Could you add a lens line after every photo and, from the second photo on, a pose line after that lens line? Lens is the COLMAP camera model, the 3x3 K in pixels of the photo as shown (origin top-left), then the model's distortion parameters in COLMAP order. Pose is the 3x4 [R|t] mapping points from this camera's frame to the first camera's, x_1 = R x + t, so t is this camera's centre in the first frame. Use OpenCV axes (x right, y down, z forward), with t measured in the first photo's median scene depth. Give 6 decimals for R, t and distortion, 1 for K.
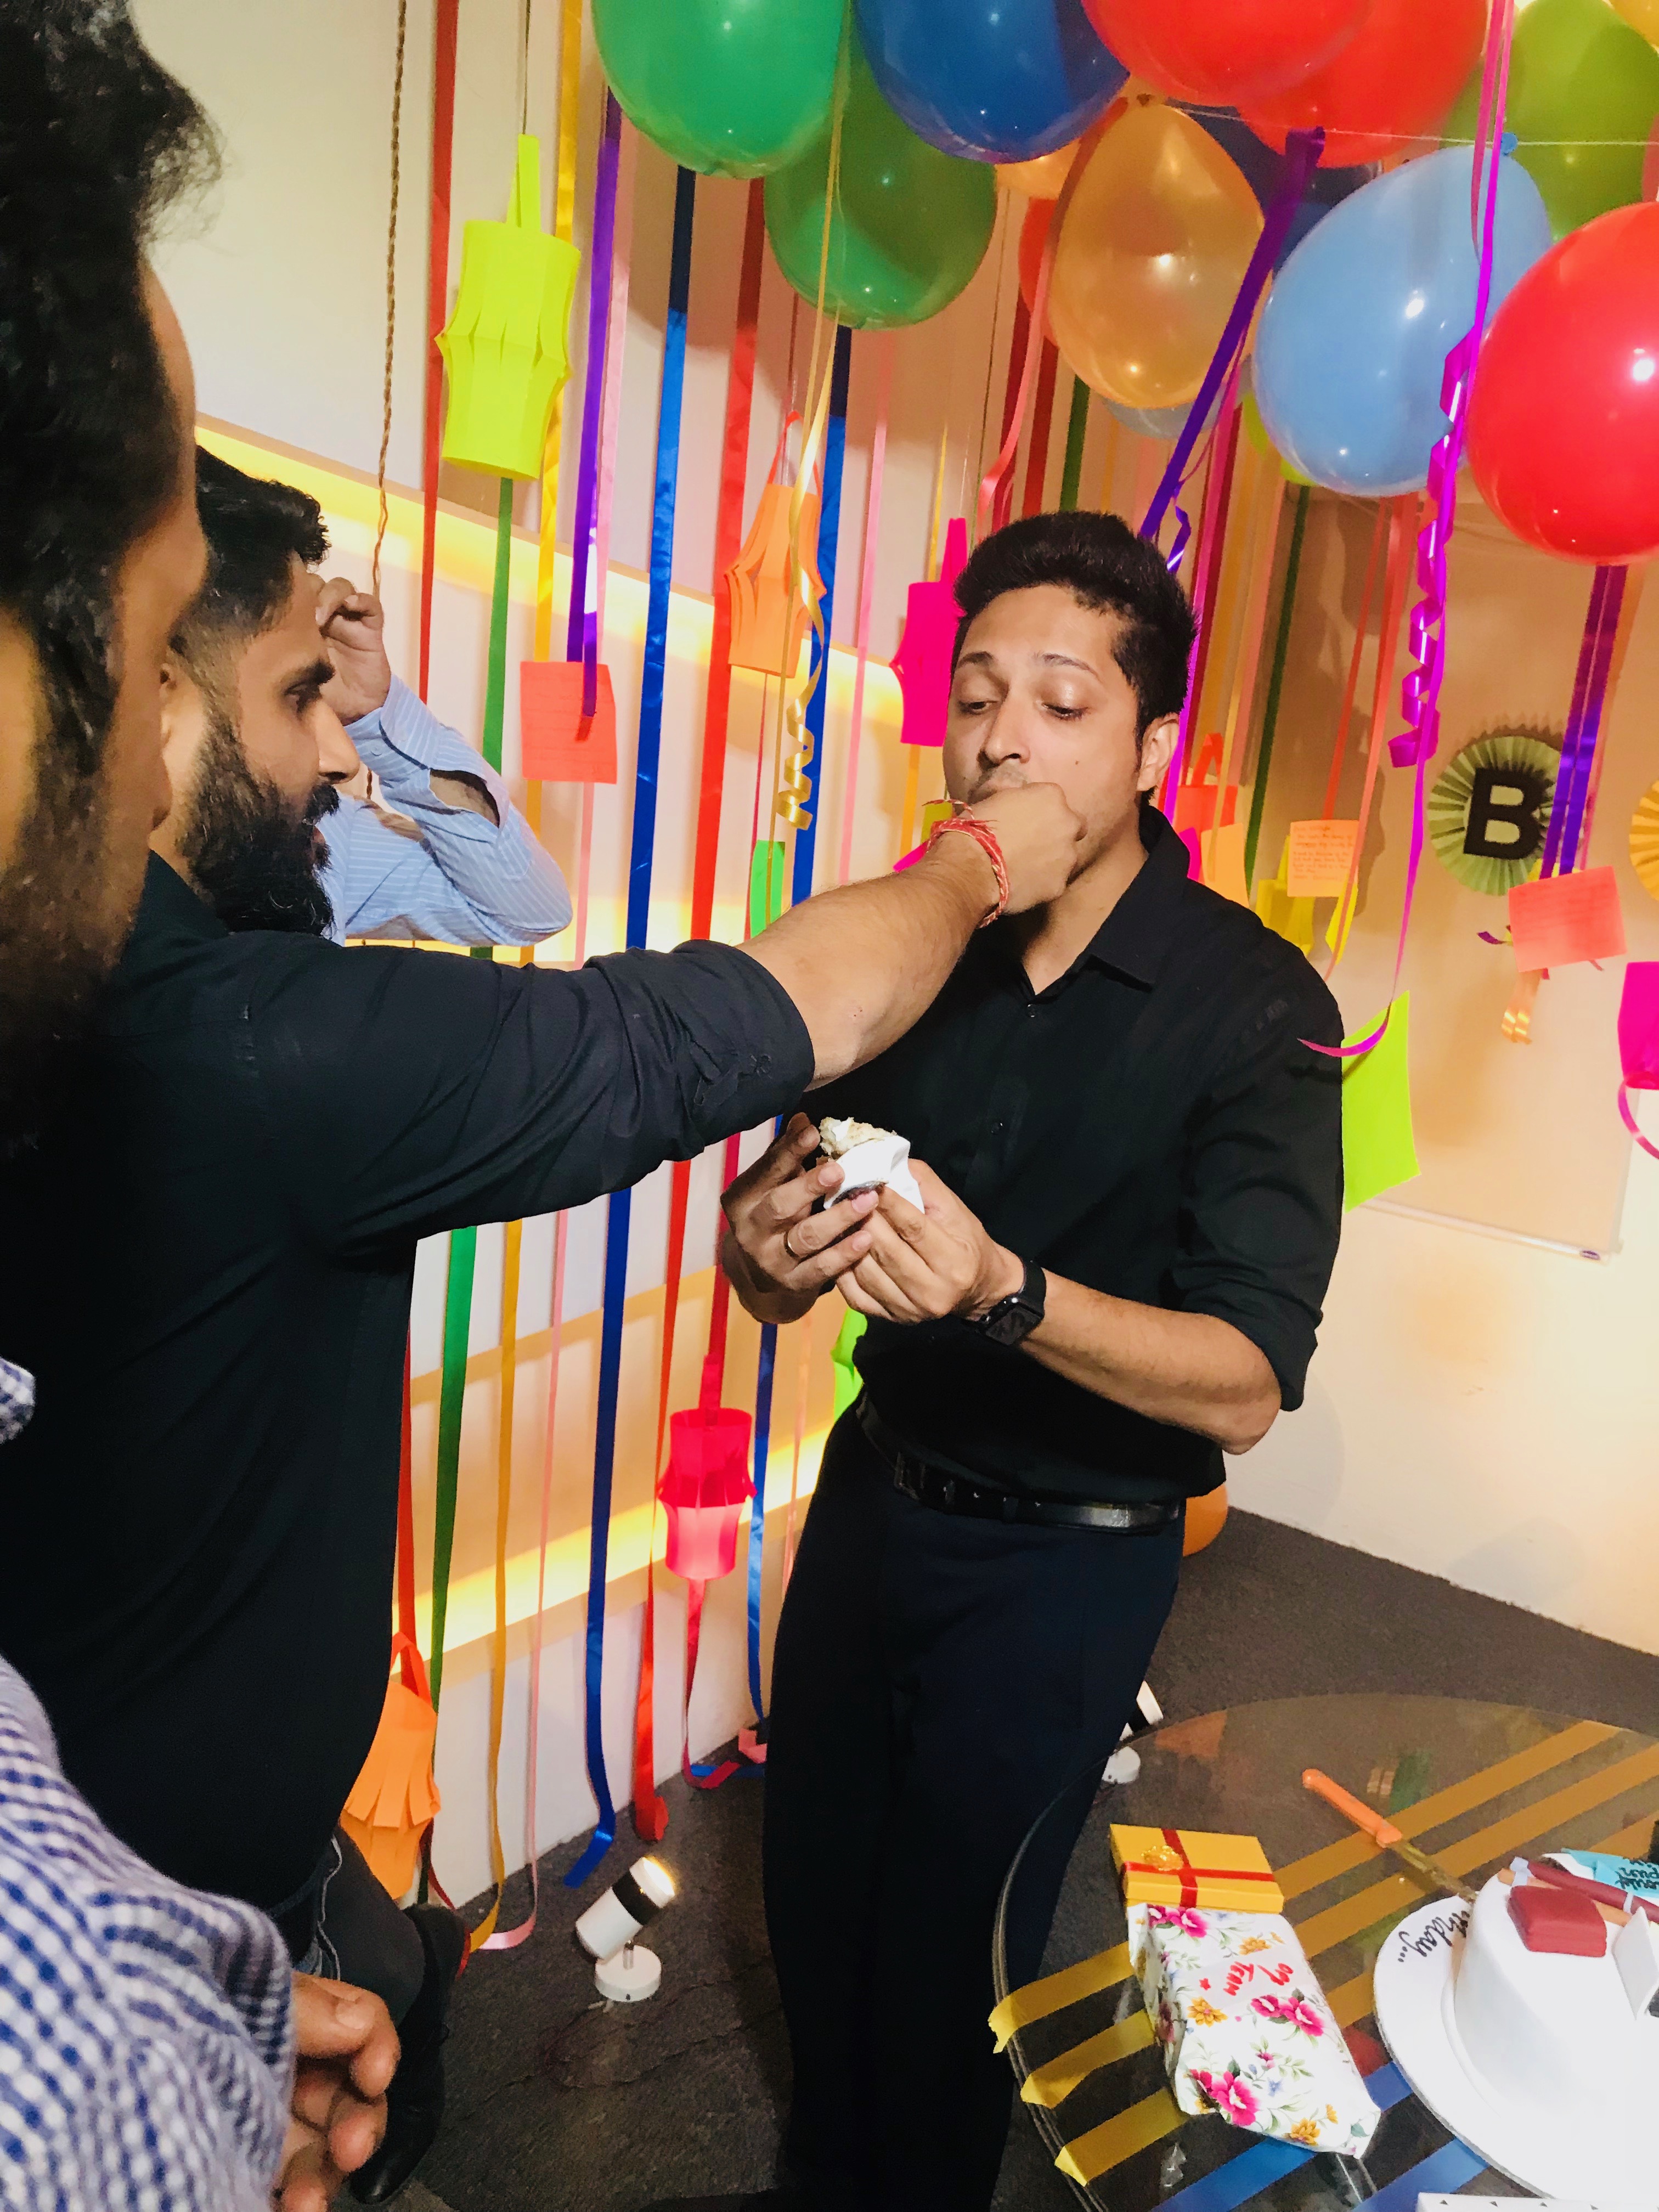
lens RADIAL K [[1818.0, 0, 841.9], [0, 1818.0, 1110.3], [0, 0, 1]] dist [0.013980, -0.006390]
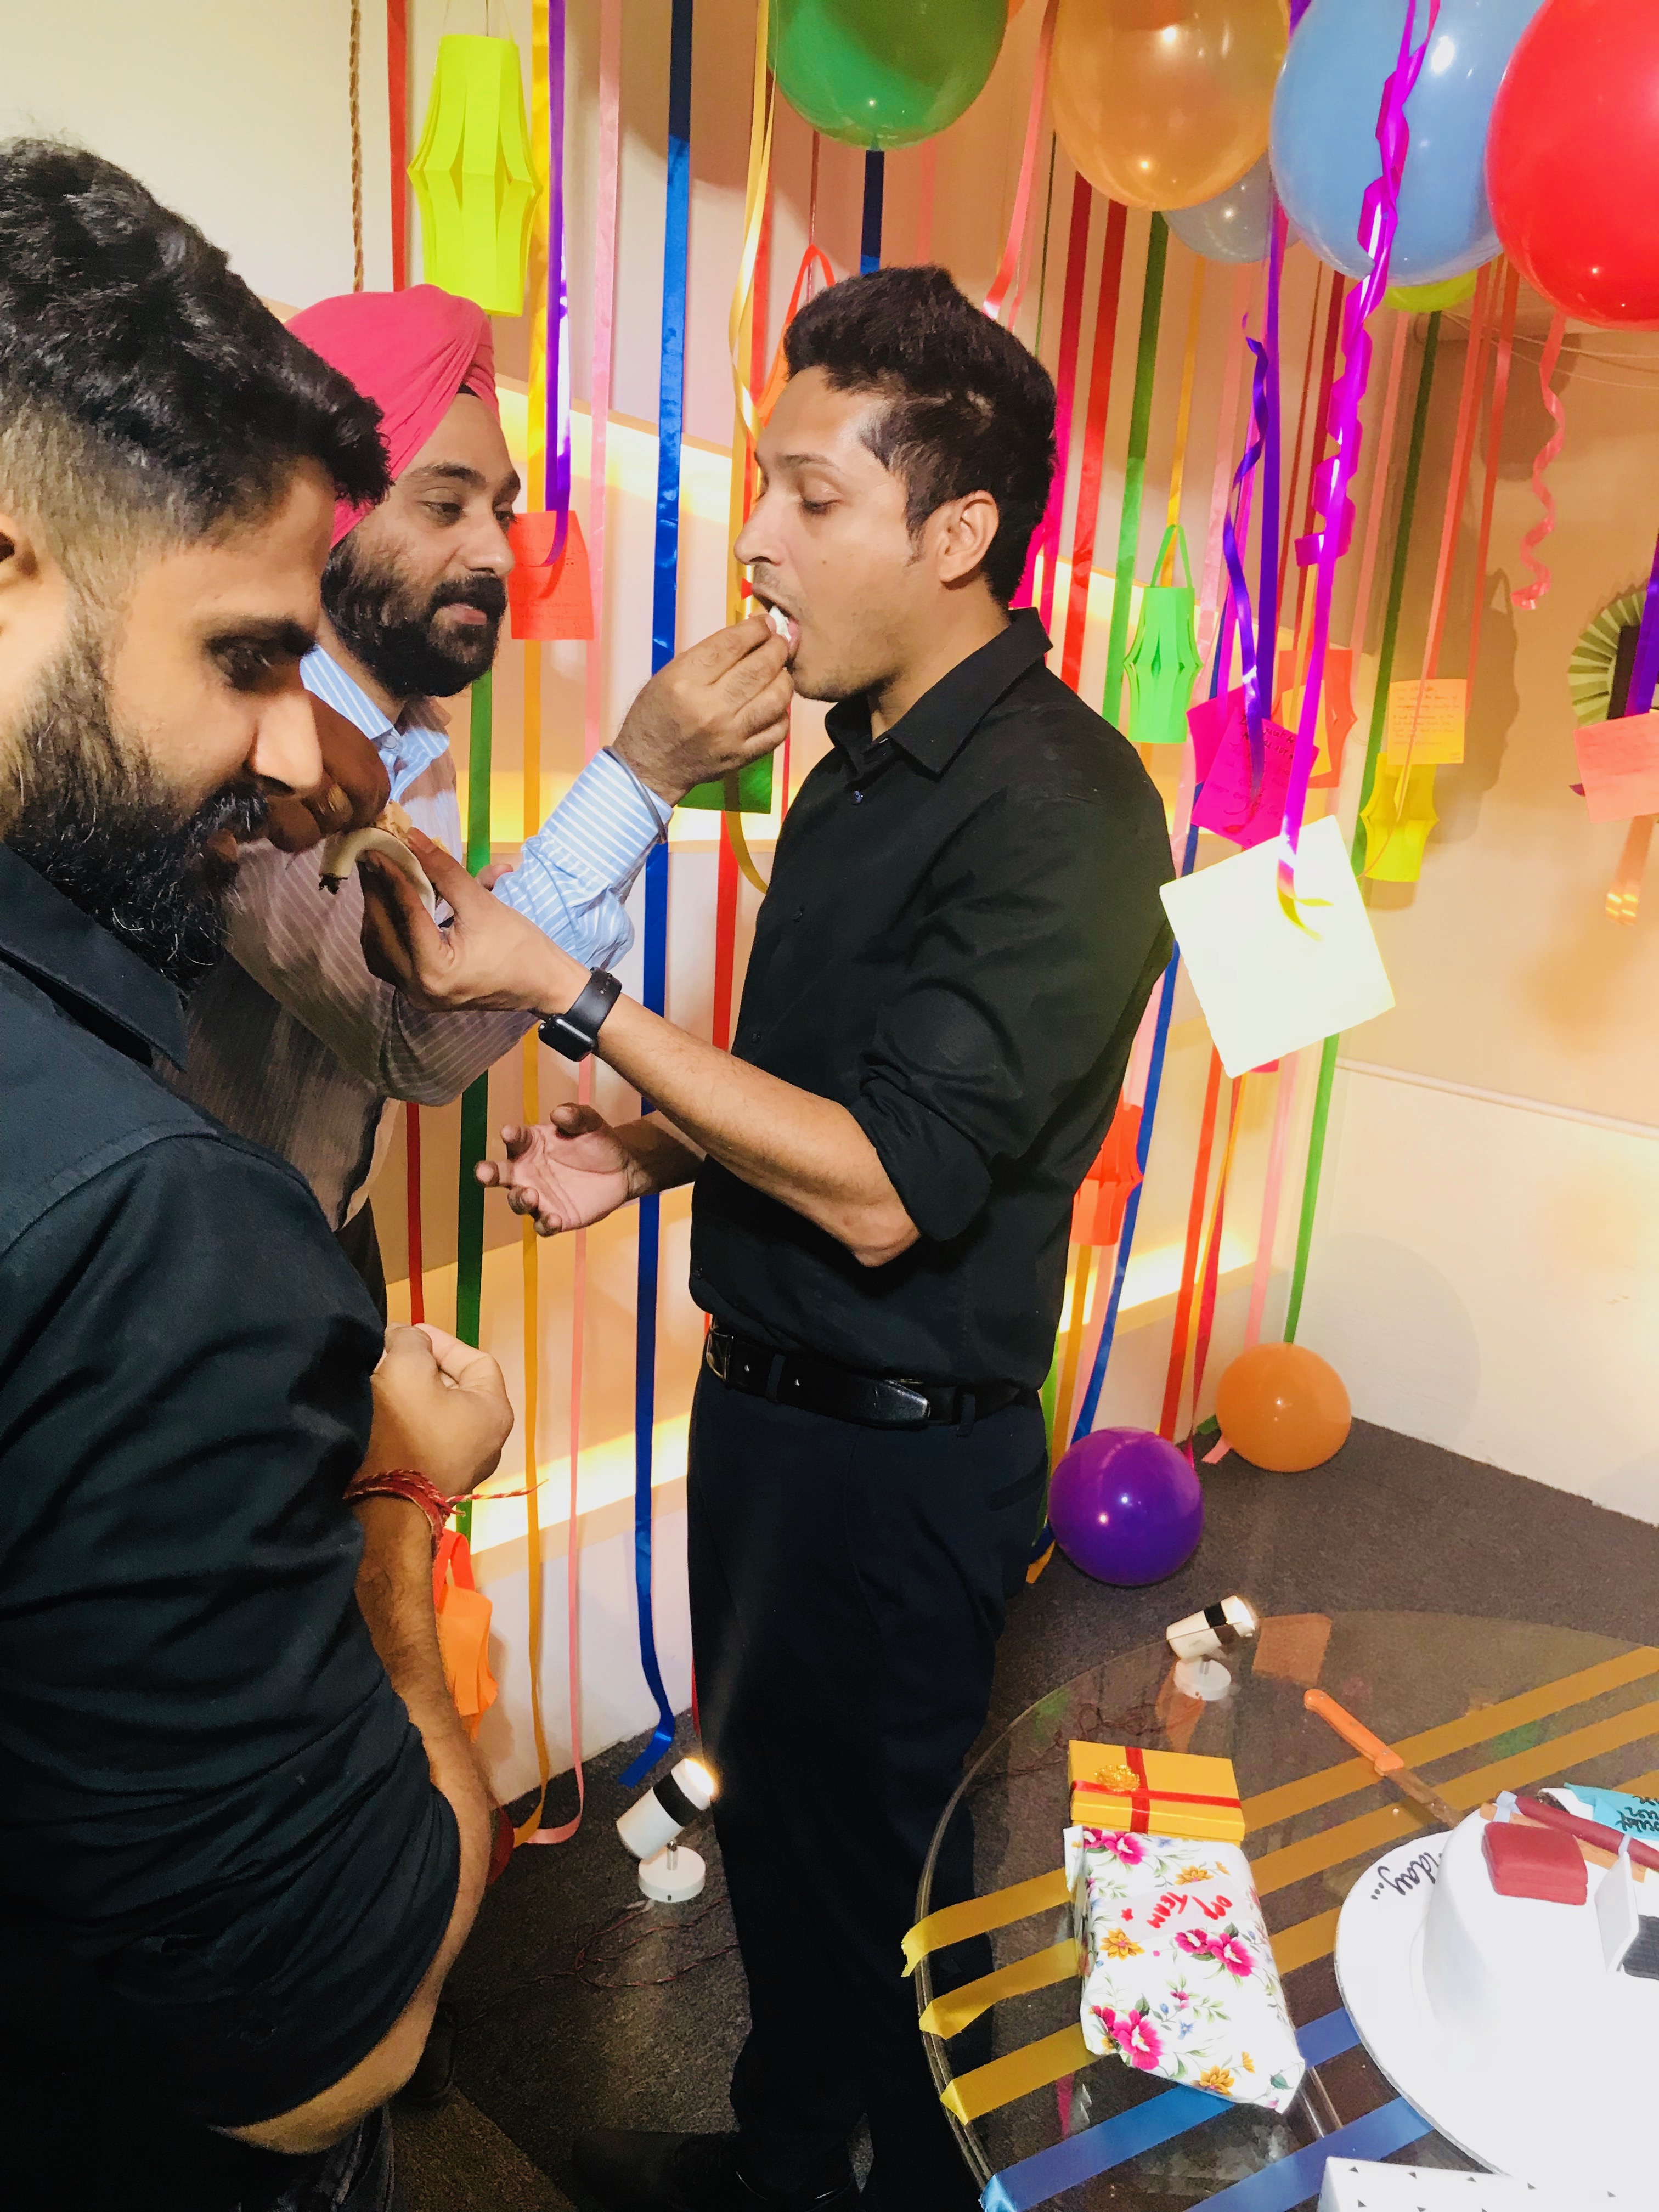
lens RADIAL K [[1818.0, 0, 846.9], [0, 1818.0, 1103.3], [0, 0, 1]] dist [0.013980, -0.006390]
pose [[0.994118, -0.004050, -0.108227, 0.128863], [0.008458, 0.999152, 0.040302, 0.028024], [0.107971, -0.040980, 0.993309, 0.075735]]
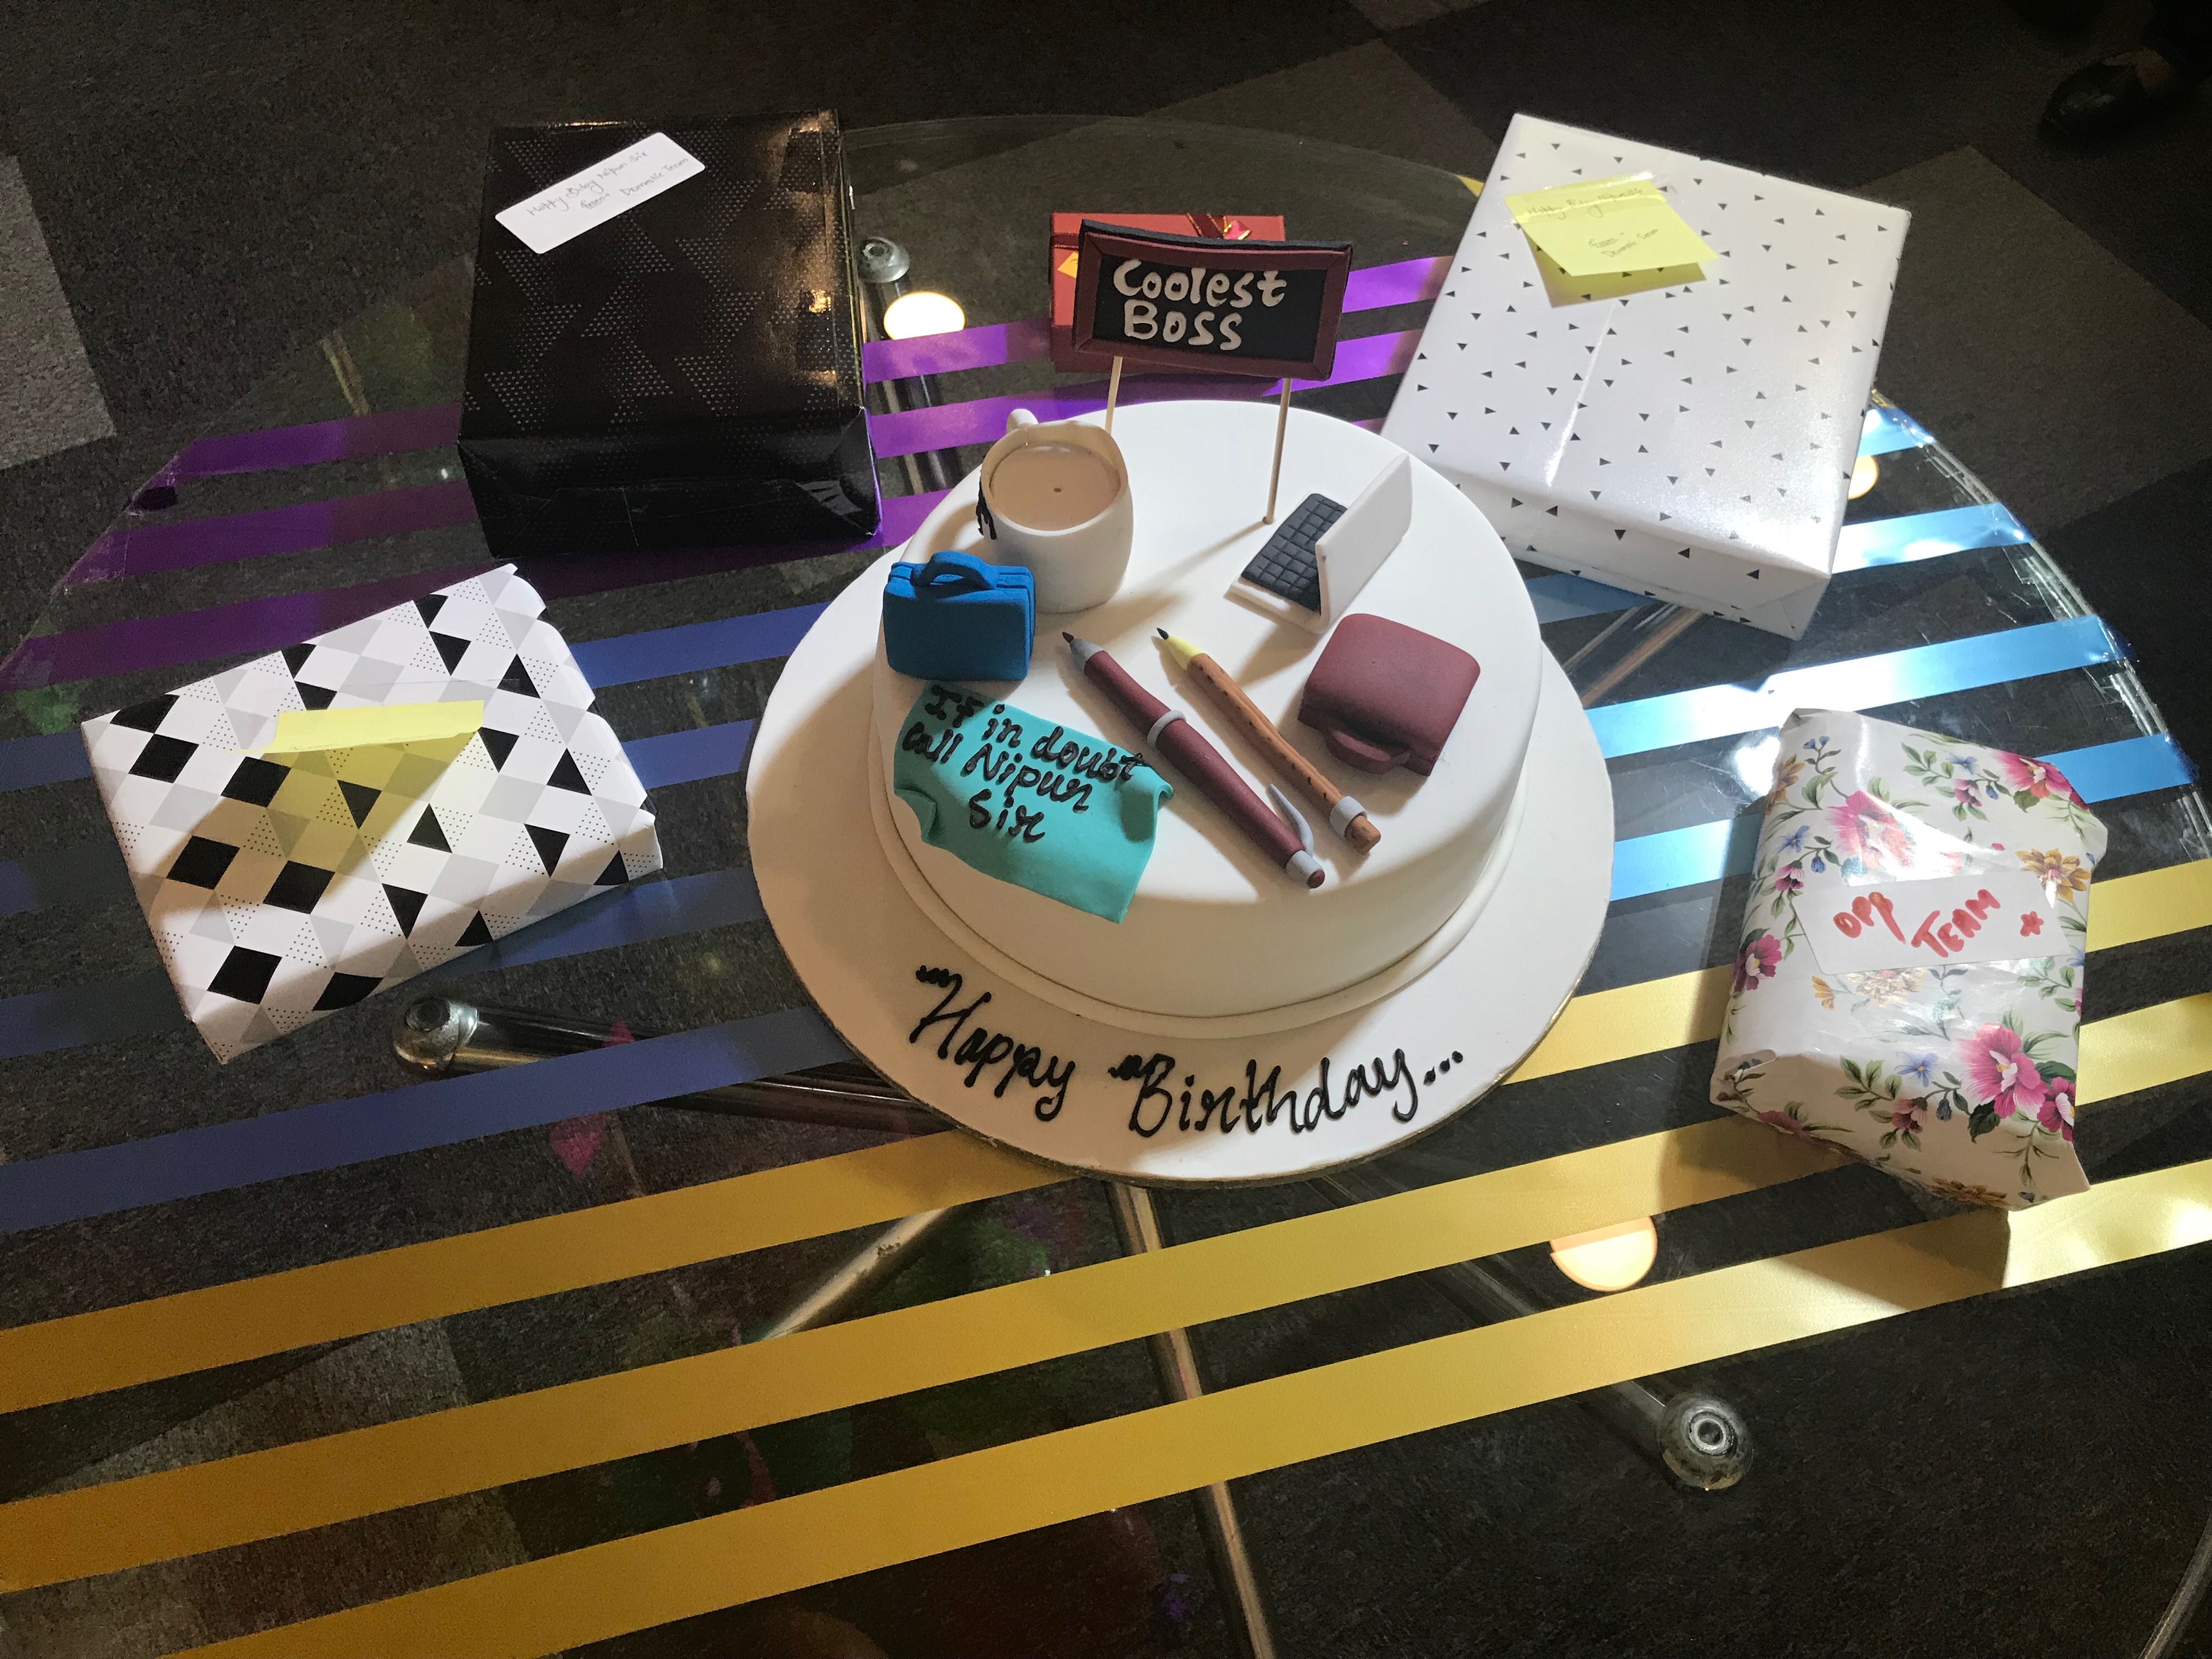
lens RADIAL K [[1818.0, 0, 1090.2], [0, 1818.0, 822.2], [0, 0, 1]] dist [0.013980, -0.006390]
pose [[-0.908929, -0.395058, 0.133331, 0.318279], [0.001451, 0.316777, 0.948499, -0.039466], [-0.416948, 0.862312, -0.287355, 1.006498]]
